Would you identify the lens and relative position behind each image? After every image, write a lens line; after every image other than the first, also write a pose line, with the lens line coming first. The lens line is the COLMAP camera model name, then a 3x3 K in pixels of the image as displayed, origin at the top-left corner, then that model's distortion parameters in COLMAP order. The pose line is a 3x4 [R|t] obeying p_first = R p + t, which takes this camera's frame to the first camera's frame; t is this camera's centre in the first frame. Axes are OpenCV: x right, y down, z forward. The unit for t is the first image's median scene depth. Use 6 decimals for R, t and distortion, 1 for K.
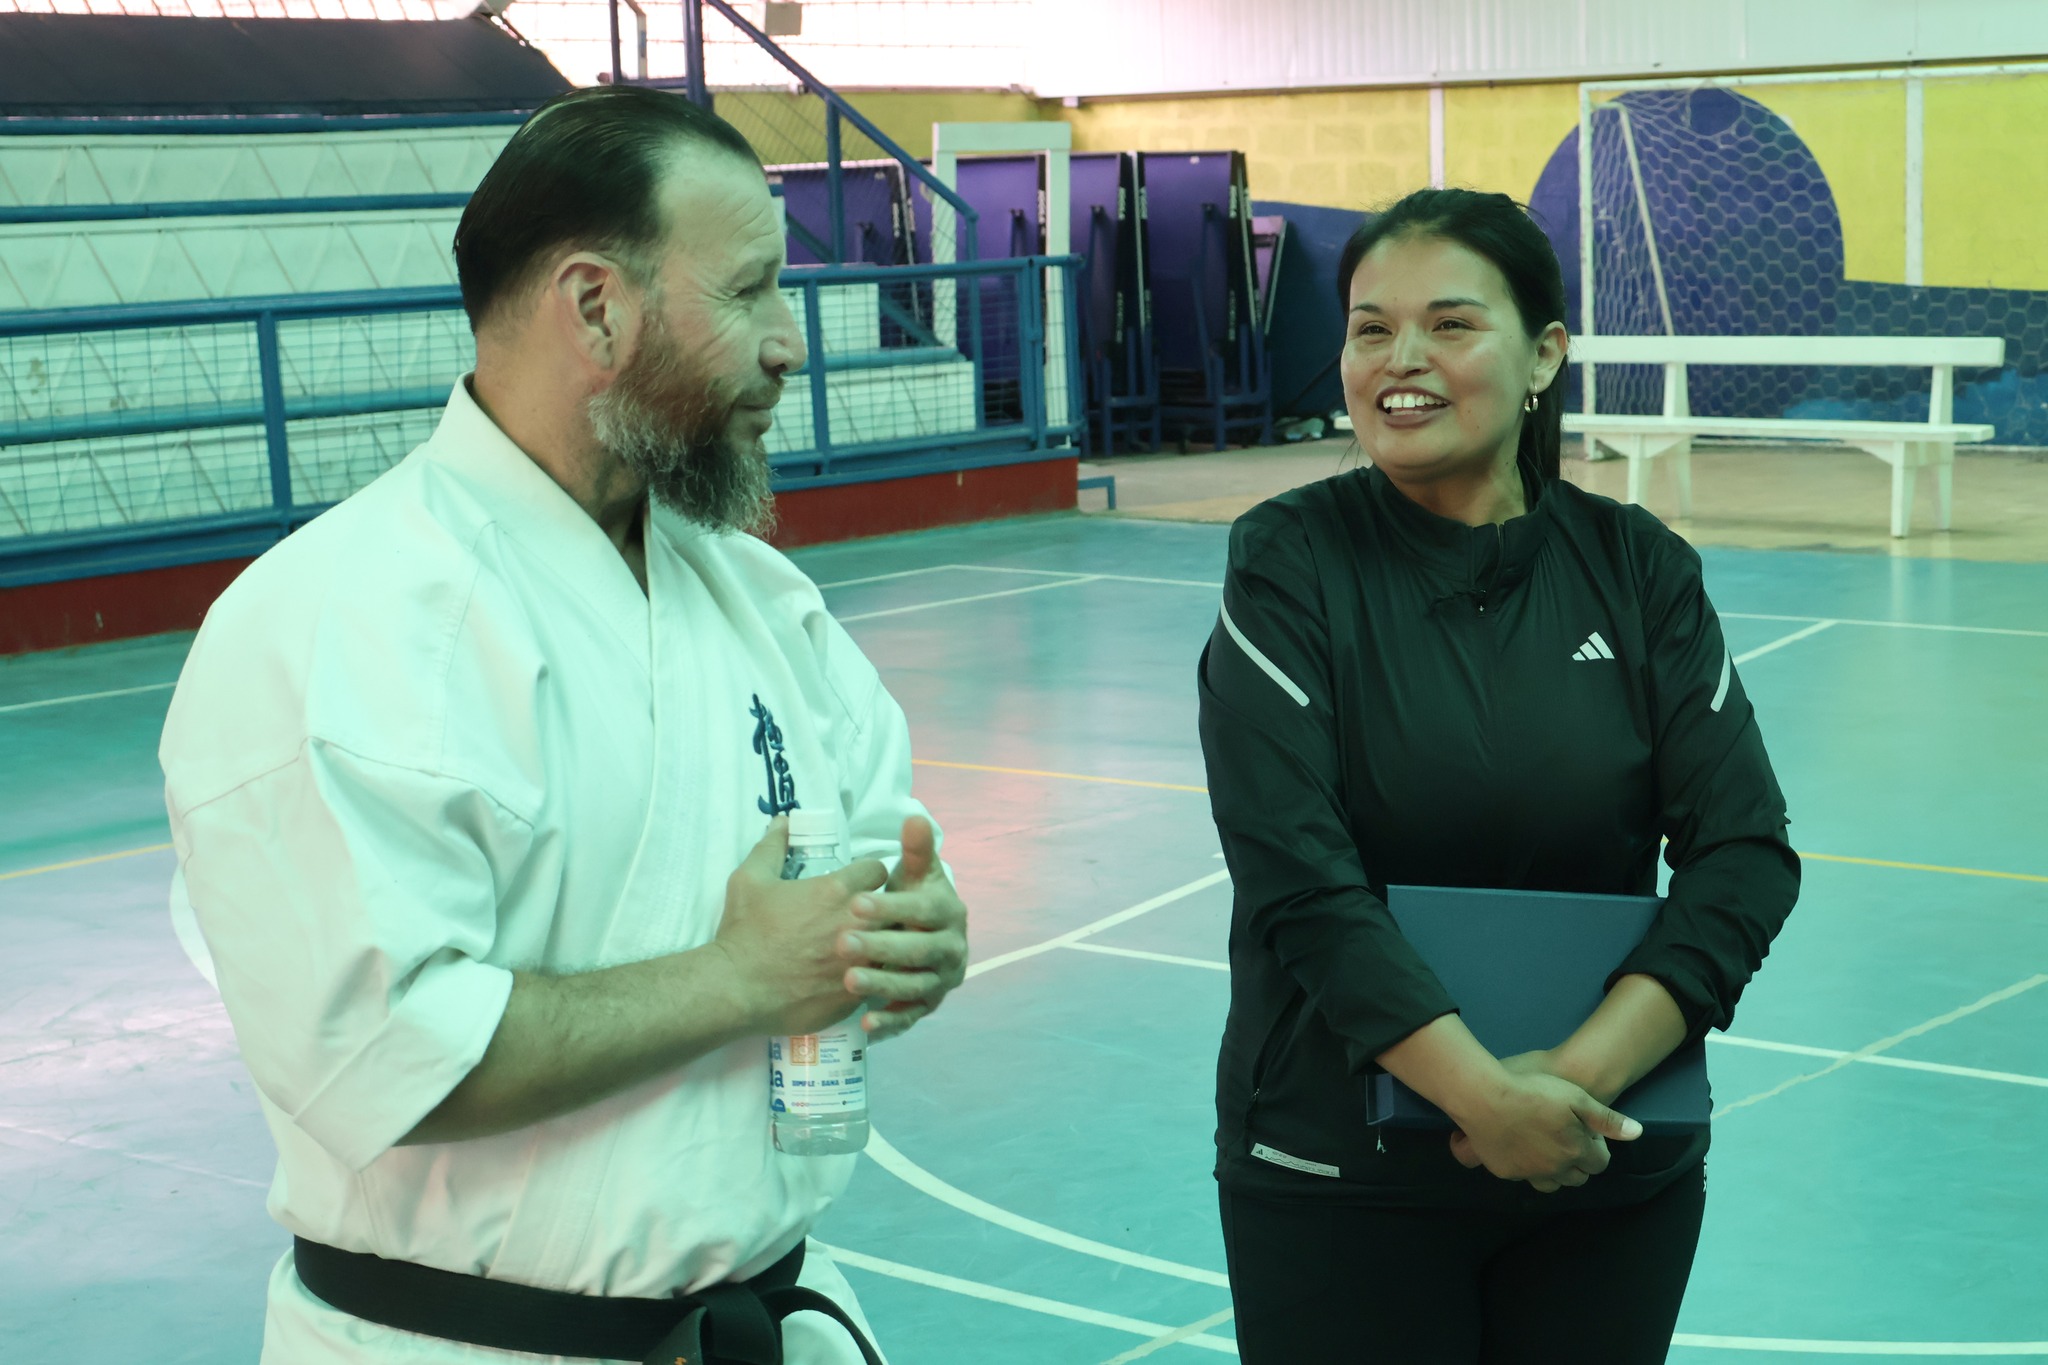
lens RADIAL K [[3738.3, 0, 1024.0], [0, 3738.3, 682.5], [0, 0, 1]] dist [0.029067, 0.078913]
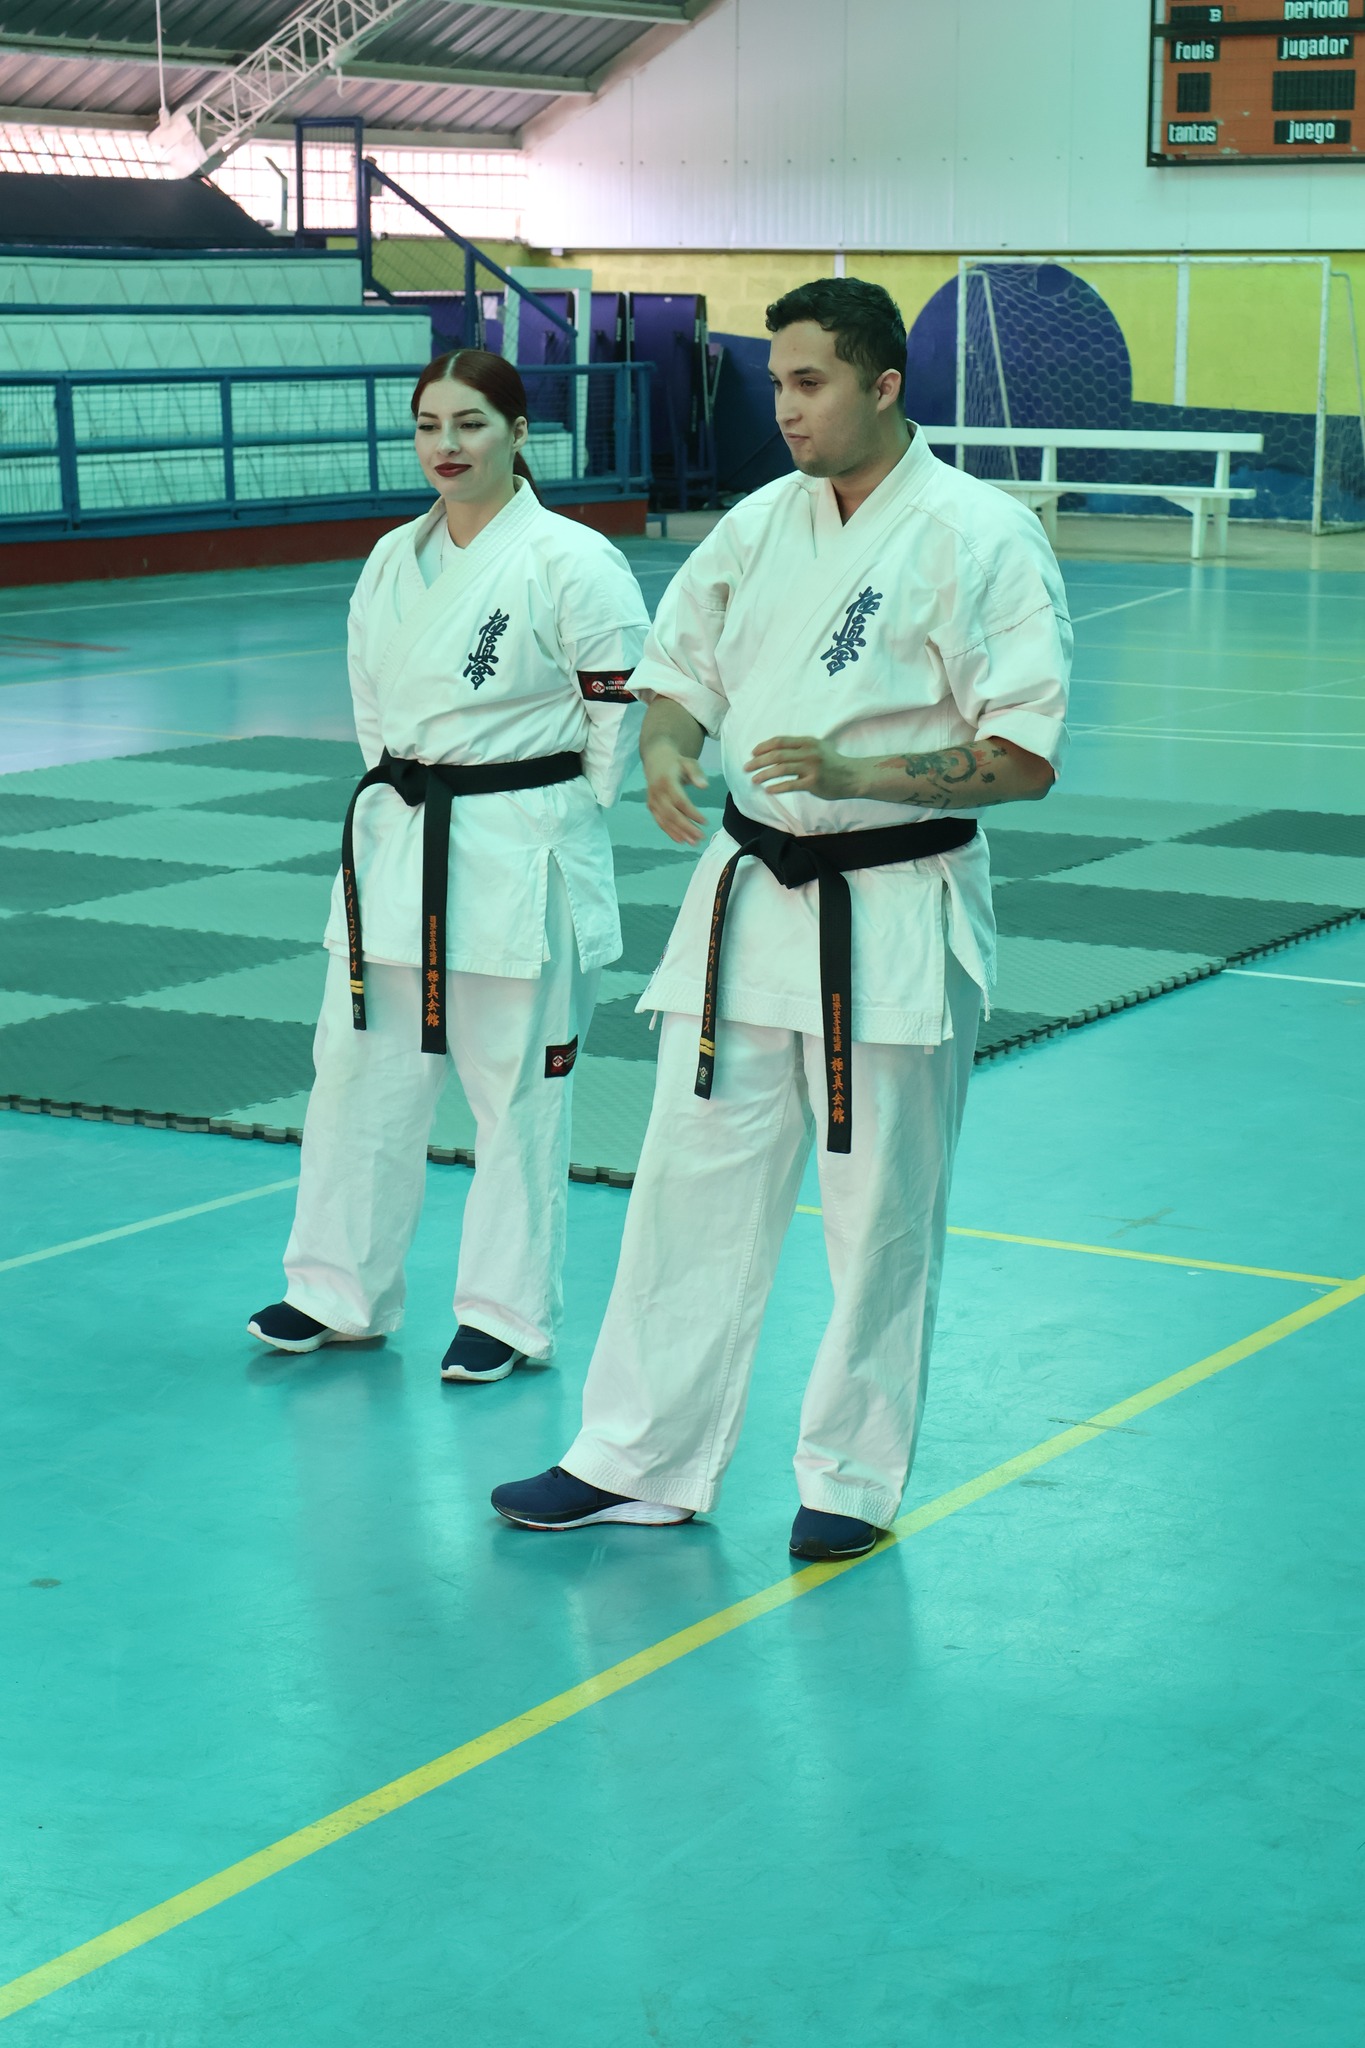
lens RADIAL K [[3738.3, 0, 682.5], [0, 3738.3, 1024.0], [0, 0, 1]] dist [0.029067, 0.078913]
pose [[0.989878, 0.010297, 0.141548, -0.159633], [-0.017803, 0.998495, 0.051865, 0.062390], [-0.140801, -0.053860, 0.988572, -0.428116]]
